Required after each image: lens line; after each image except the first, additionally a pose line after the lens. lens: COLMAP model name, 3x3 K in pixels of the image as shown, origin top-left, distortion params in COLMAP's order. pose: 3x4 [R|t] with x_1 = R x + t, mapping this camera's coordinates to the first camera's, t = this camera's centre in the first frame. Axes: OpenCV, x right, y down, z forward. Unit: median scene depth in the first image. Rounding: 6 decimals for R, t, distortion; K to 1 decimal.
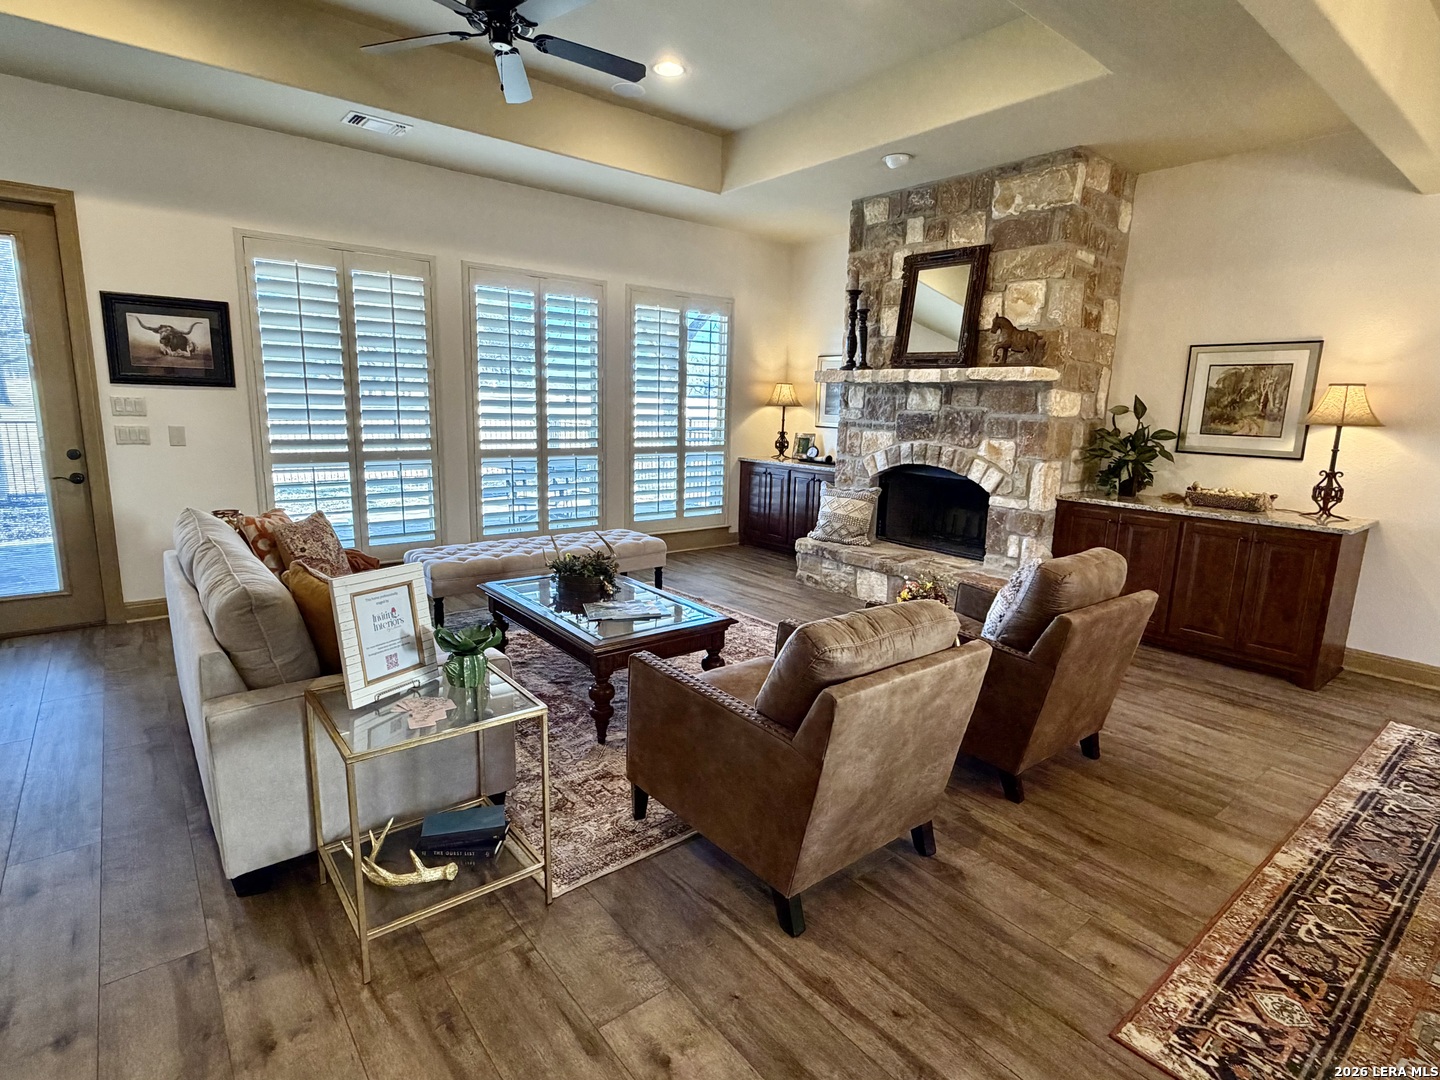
lens RADIAL K [[741.6, 0, 720.0], [0, 741.6, 540.0], [0, 0, 1]] dist [0.014862, -0.000316]
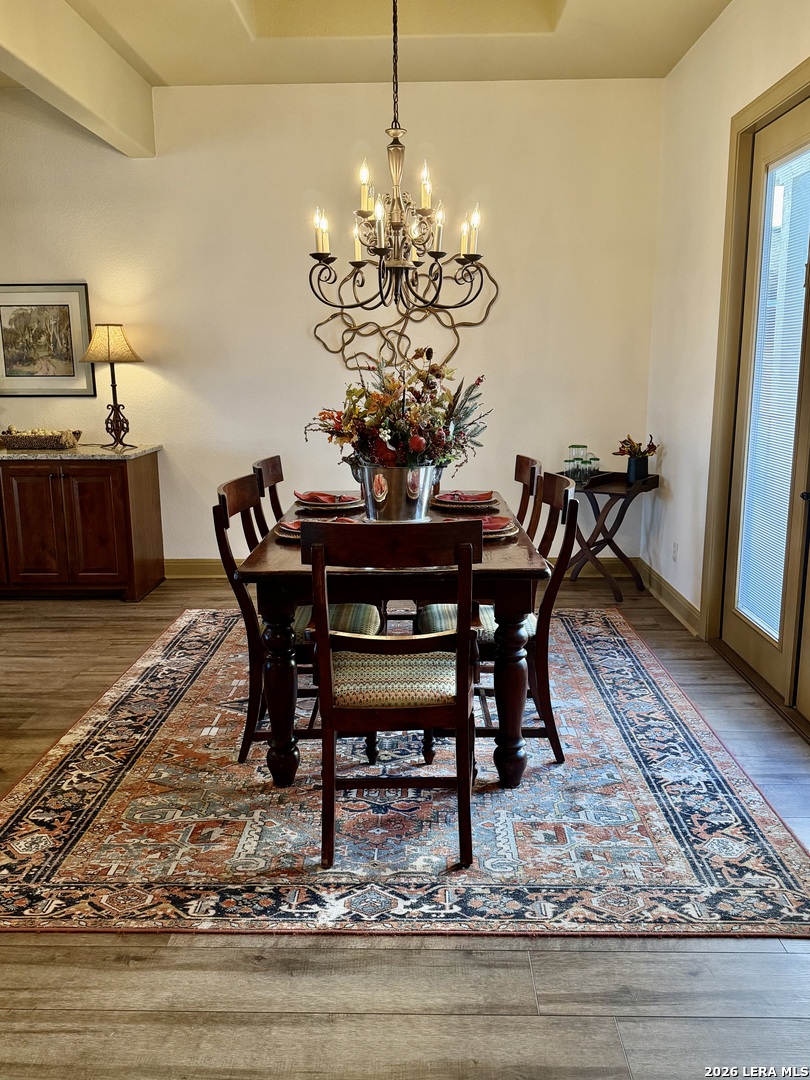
lens RADIAL K [[904.9, 0, 405.0], [0, 904.9, 540.0], [0, 0, 1]] dist [0.115933, -0.247950]
pose [[0.644743, -0.186210, 0.741372, 0.051559], [0.170647, 0.980461, 0.097857, 0.039979], [-0.745108, 0.063421, 0.663921, -0.175622]]
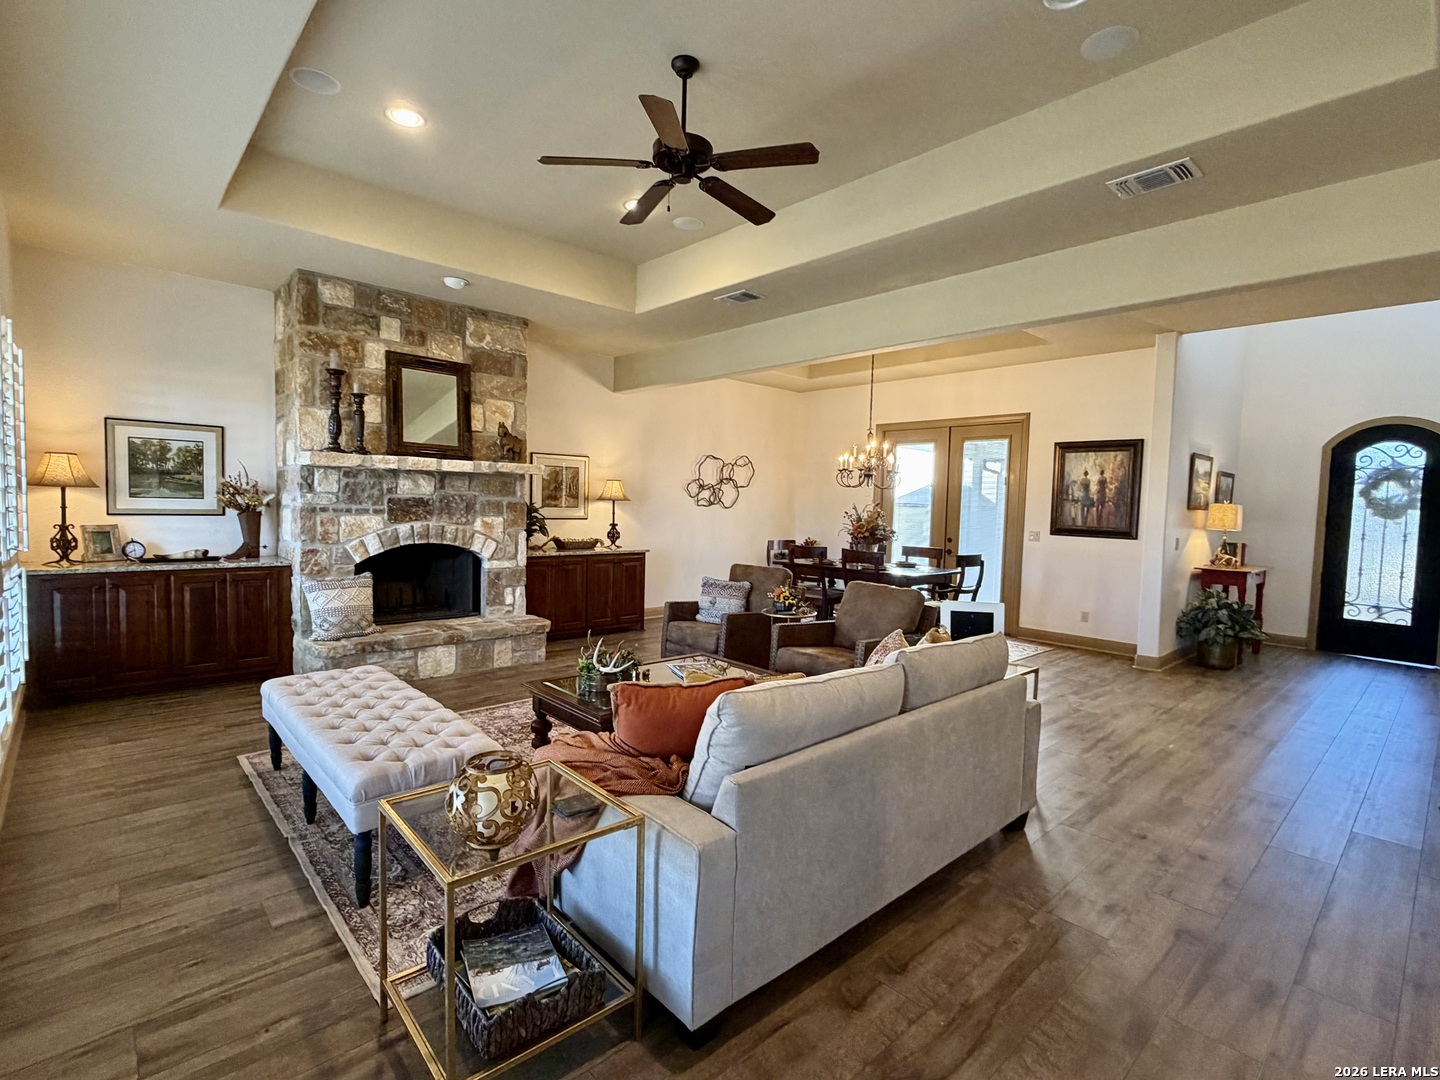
lens RADIAL K [[683.3, 0, 720.0], [0, 683.3, 540.0], [0, 0, 1]] dist [-0.000517, -0.000081]
pose [[-0.060474, -0.093051, 0.993823, -0.880901], [0.151492, 0.983256, 0.101279, -0.165918], [-0.986607, 0.156681, -0.045365, 0.713585]]
